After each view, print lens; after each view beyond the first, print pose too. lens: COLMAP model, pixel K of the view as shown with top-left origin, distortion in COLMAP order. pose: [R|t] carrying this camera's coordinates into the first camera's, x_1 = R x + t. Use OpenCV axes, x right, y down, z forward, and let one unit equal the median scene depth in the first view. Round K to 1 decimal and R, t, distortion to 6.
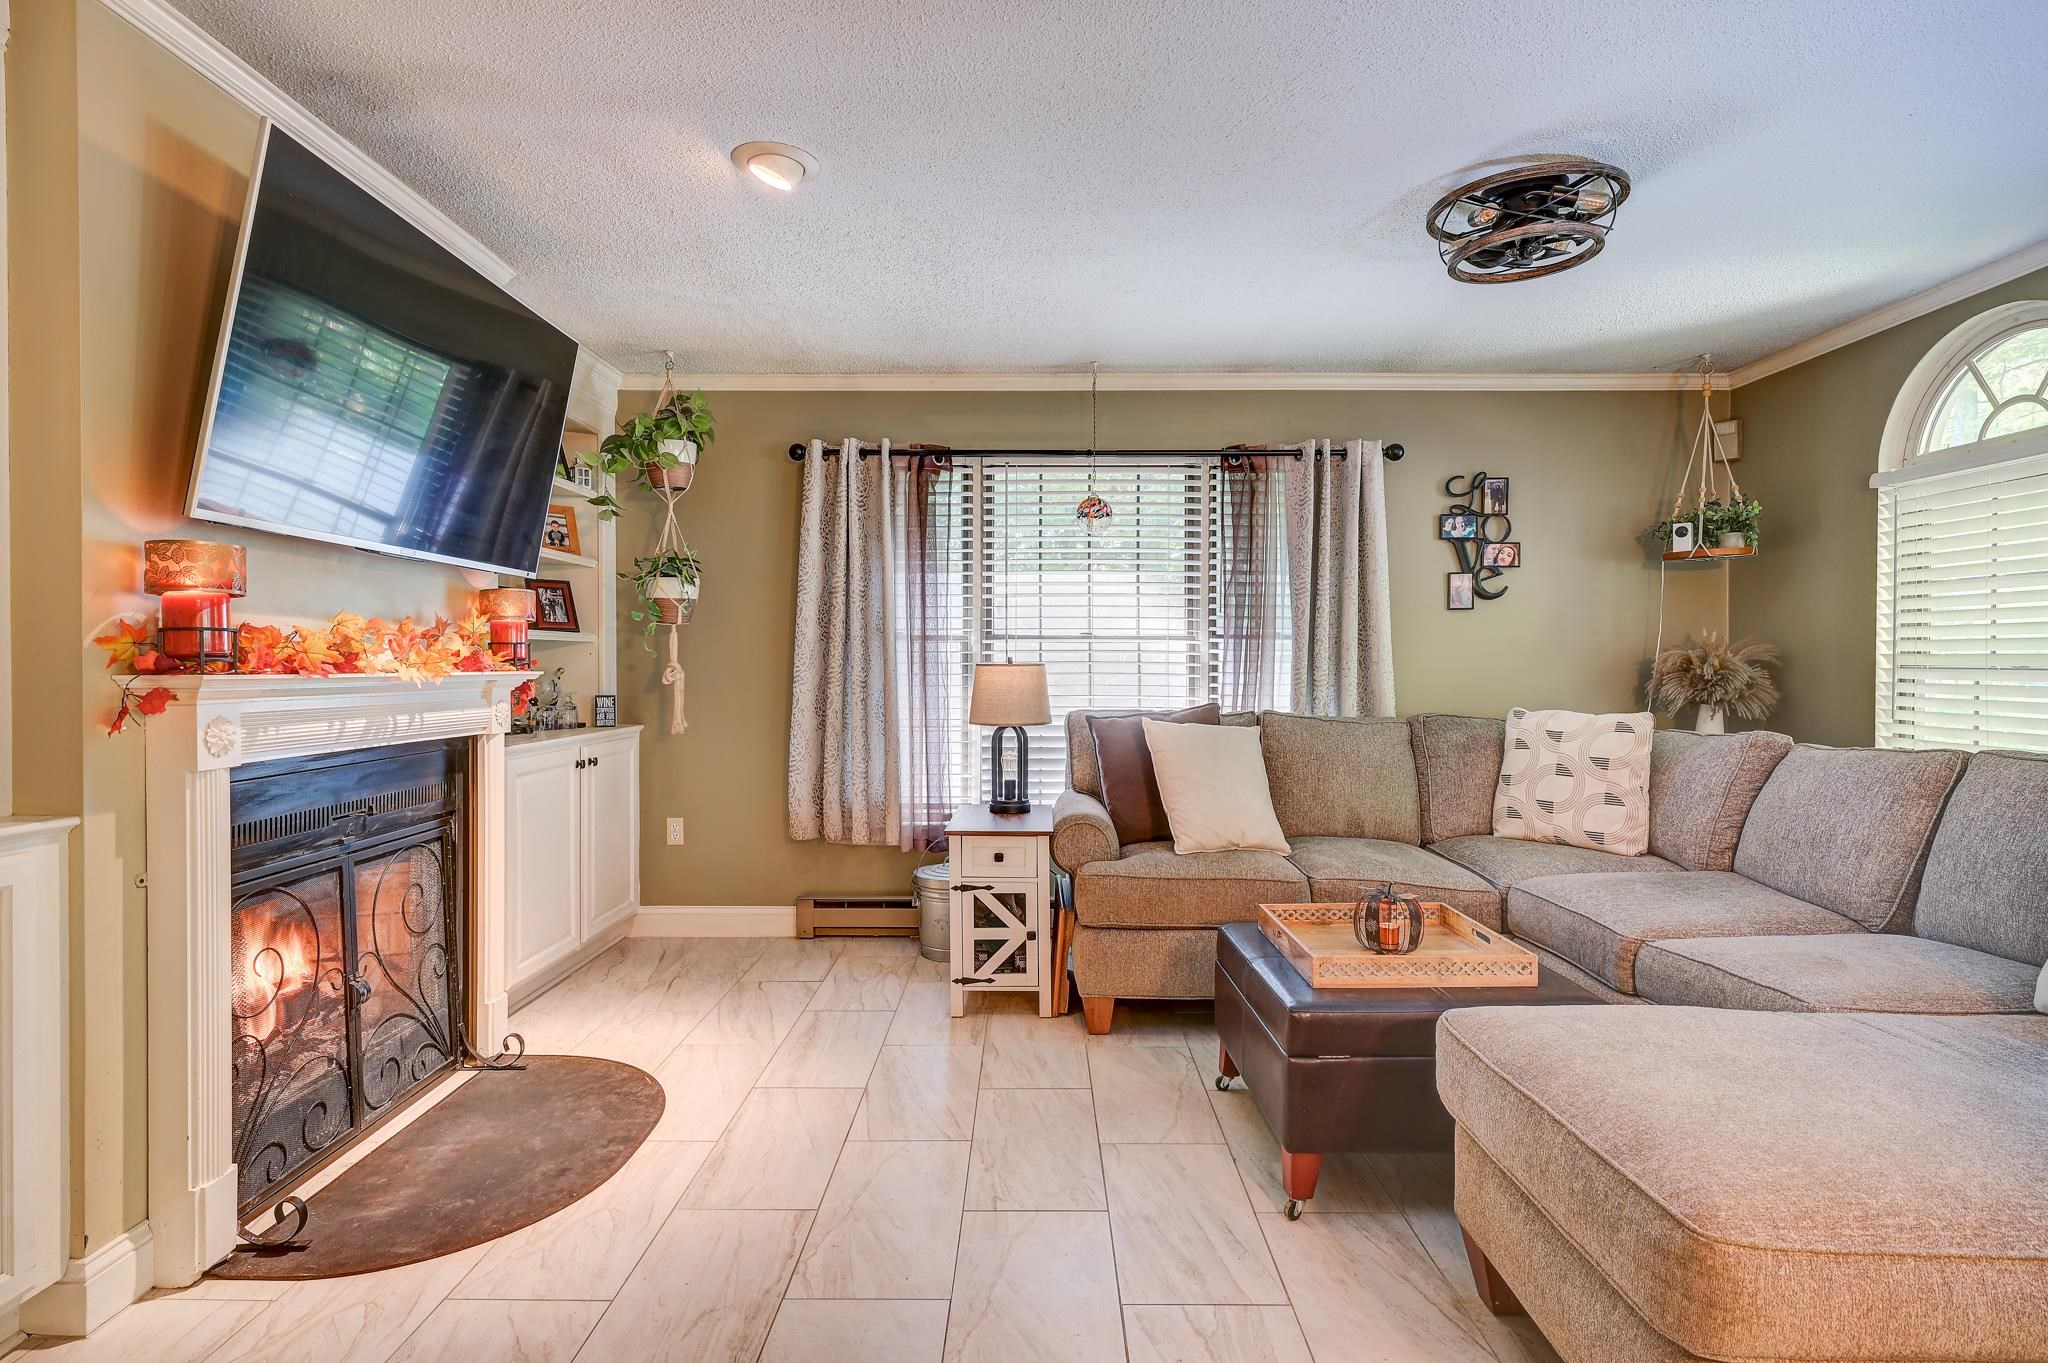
lens RADIAL K [[1020.5, 0, 1027.1], [0, 1020.5, 674.0], [0, 0, 1]] dist [-0.003907, 0.005381]
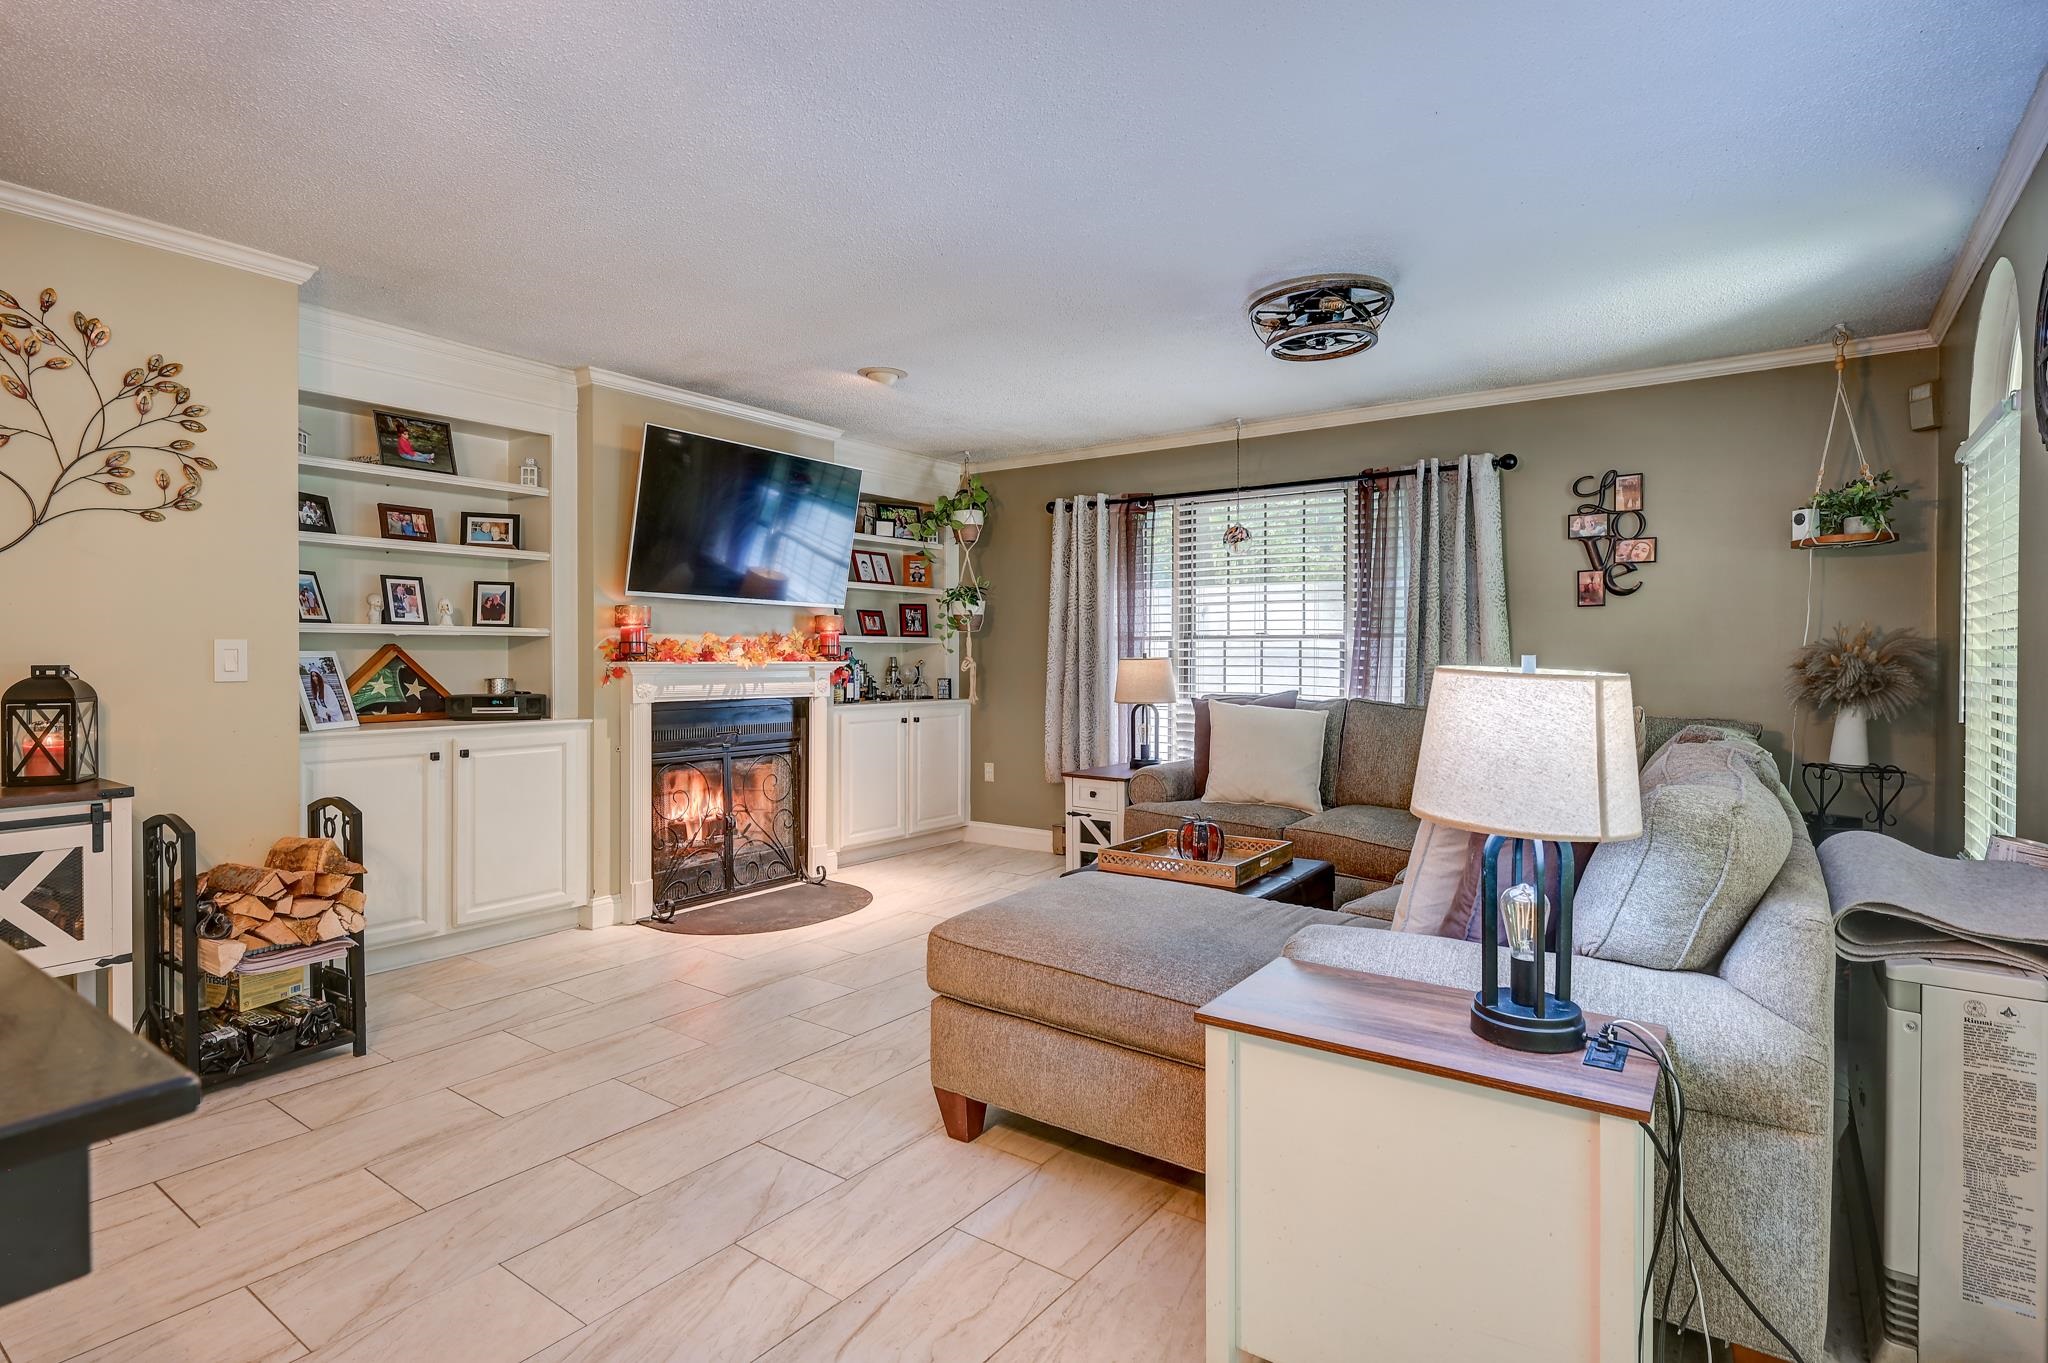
lens RADIAL K [[1020.5, 0, 1041.8], [0, 1020.5, 663.9], [0, 0, 1]] dist [-0.003907, 0.005381]
pose [[0.812385, 0.005541, -0.583095, 0.642962], [-0.008108, 0.999966, -0.001793, 0.001151], [0.583065, 0.006184, 0.812402, -0.170371]]
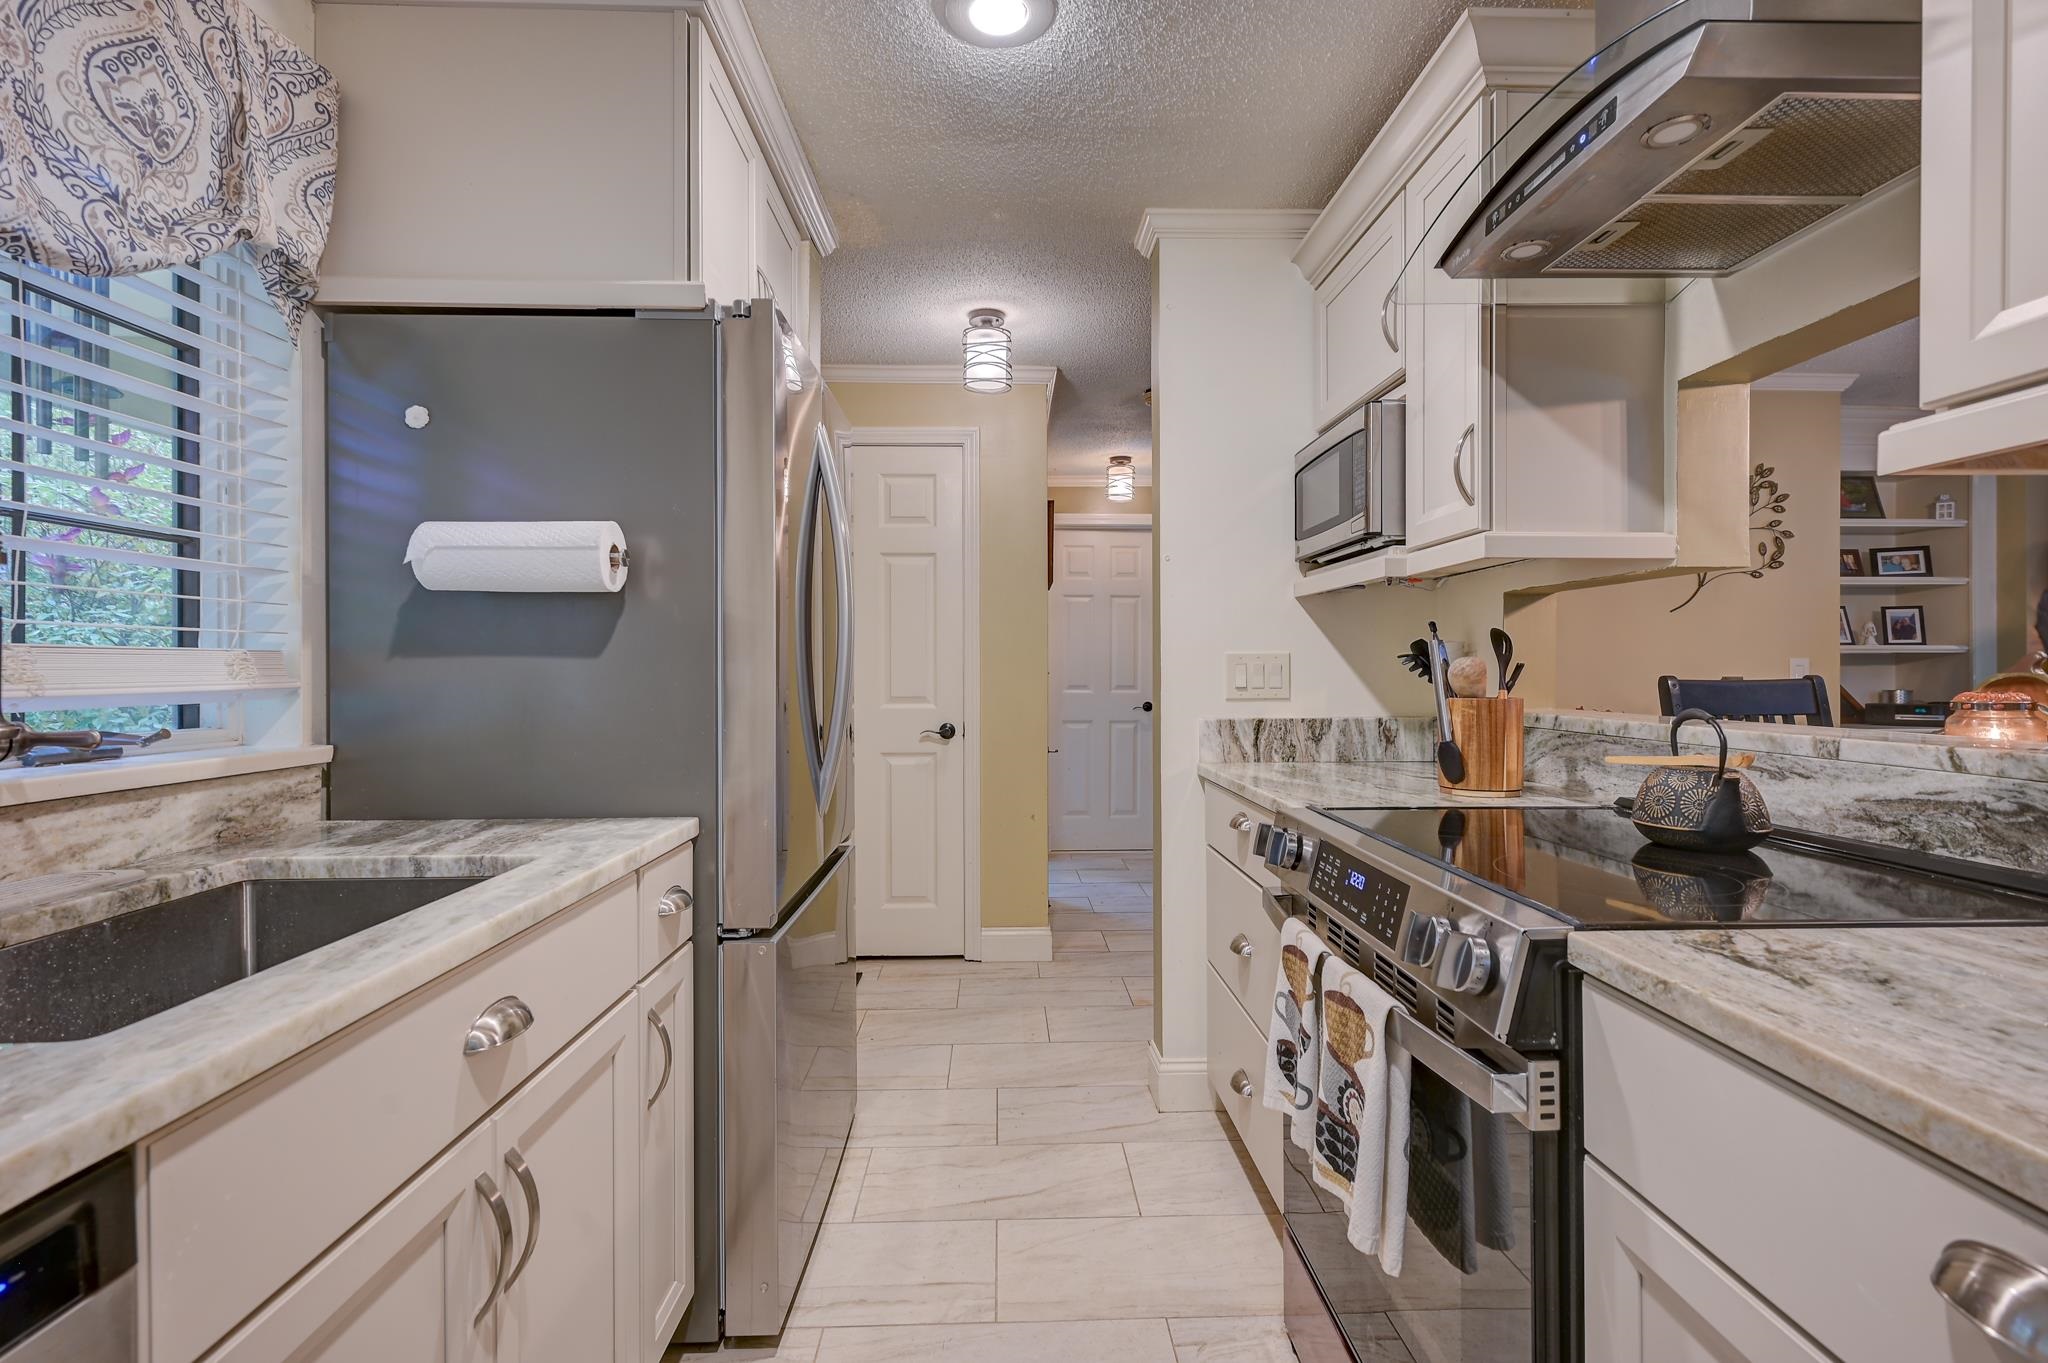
lens RADIAL K [[921.5, 0, 1028.8], [0, 921.5, 678.6], [0, 0, 1]] dist [0.001038, 0.001018]
pose [[0.022452, 0.005409, -0.999733, 0.645770], [-0.010034, 0.999936, 0.005184, 0.010649], [0.999698, 0.009914, 0.022504, -0.745774]]
